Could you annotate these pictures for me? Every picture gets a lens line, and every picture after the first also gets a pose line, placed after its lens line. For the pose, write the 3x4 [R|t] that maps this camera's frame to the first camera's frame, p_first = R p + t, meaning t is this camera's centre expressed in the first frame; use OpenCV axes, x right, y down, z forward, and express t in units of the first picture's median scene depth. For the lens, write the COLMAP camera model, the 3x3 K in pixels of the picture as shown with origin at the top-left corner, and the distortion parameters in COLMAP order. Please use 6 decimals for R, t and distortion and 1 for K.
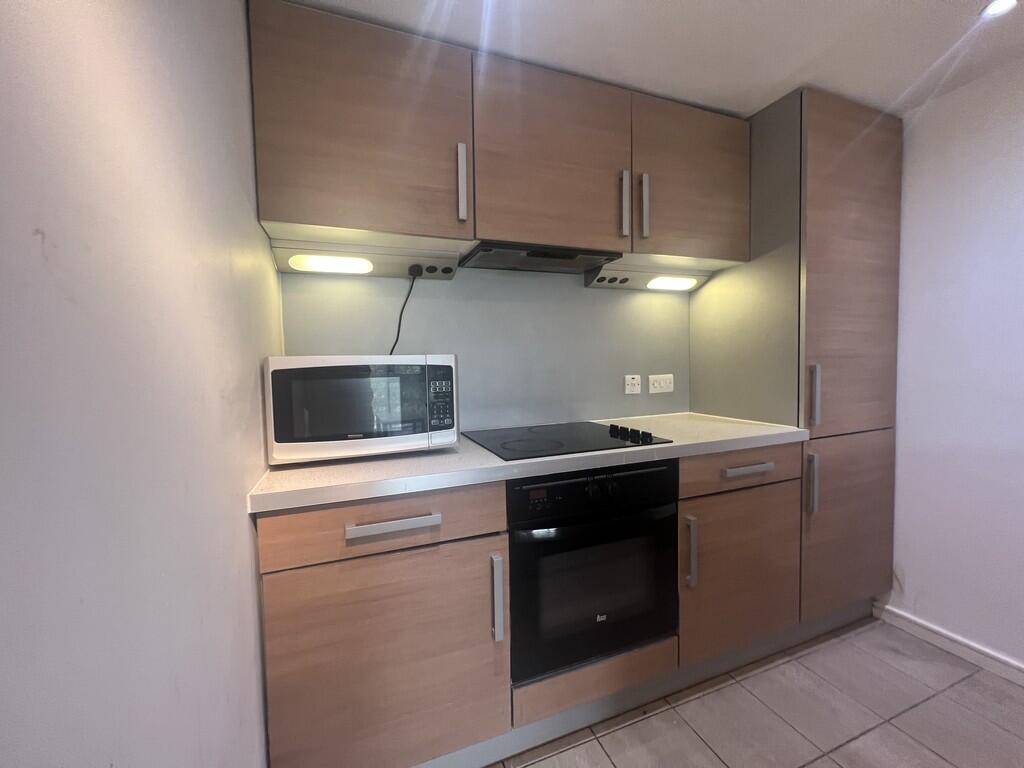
lens RADIAL K [[415.8, 0, 512.0], [0, 415.8, 384.0], [0, 0, 1]] dist [-0.001899, 0.000103]
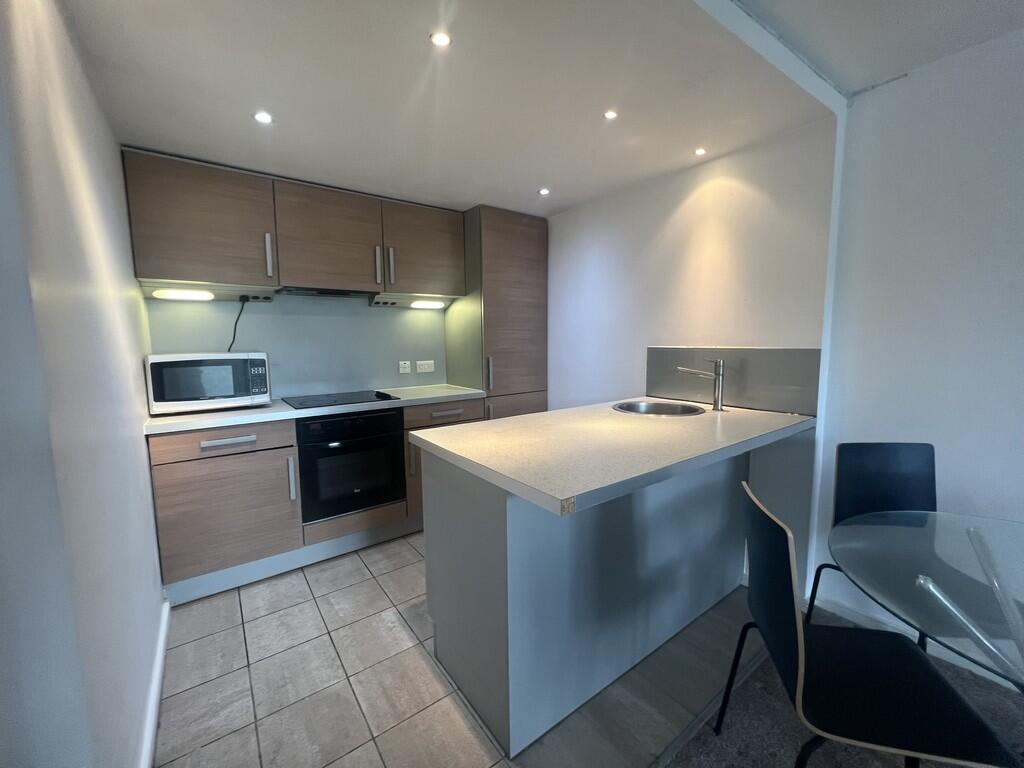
lens RADIAL K [[415.8, 0, 512.0], [0, 415.8, 384.0], [0, 0, 1]] dist [-0.001899, 0.000103]
pose [[0.963039, -0.015128, 0.268938, 0.369971], [0.000431, 0.998507, 0.054626, -0.030851], [-0.269363, -0.052491, 0.961607, -0.949254]]
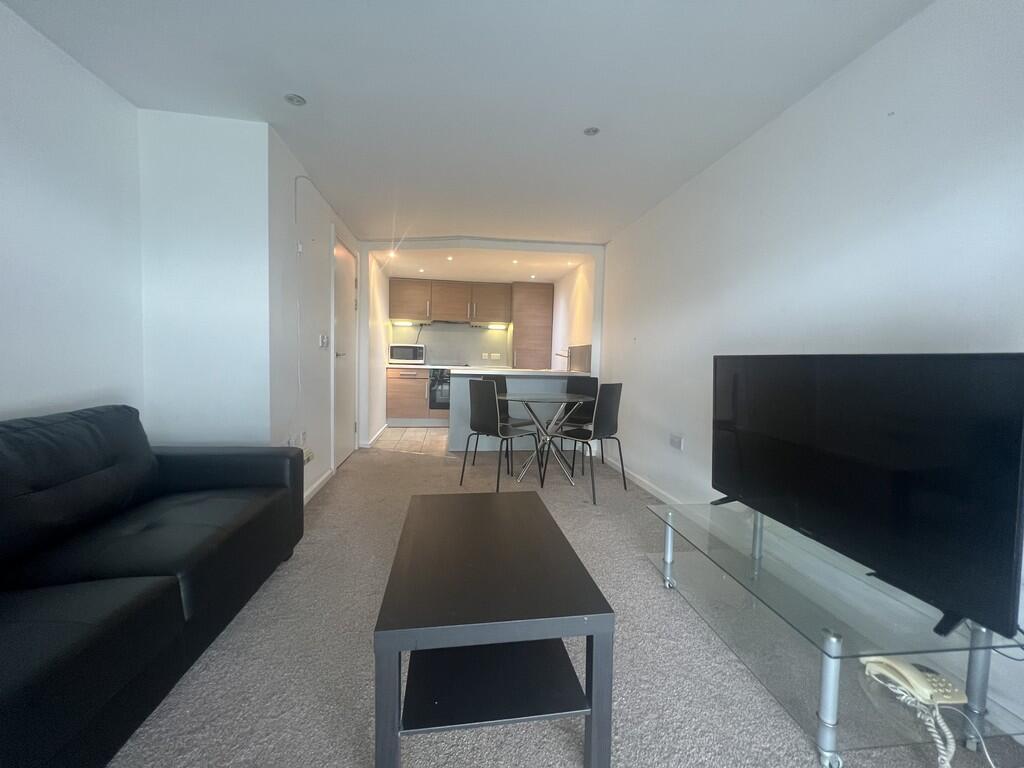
lens RADIAL K [[415.8, 0, 512.0], [0, 415.8, 384.0], [0, 0, 1]] dist [-0.001899, 0.000103]
pose [[0.975386, 0.059660, -0.212278, 1.804825], [-0.056814, 0.998195, 0.019486, 0.219556], [0.213058, -0.006946, 0.977015, -3.325788]]
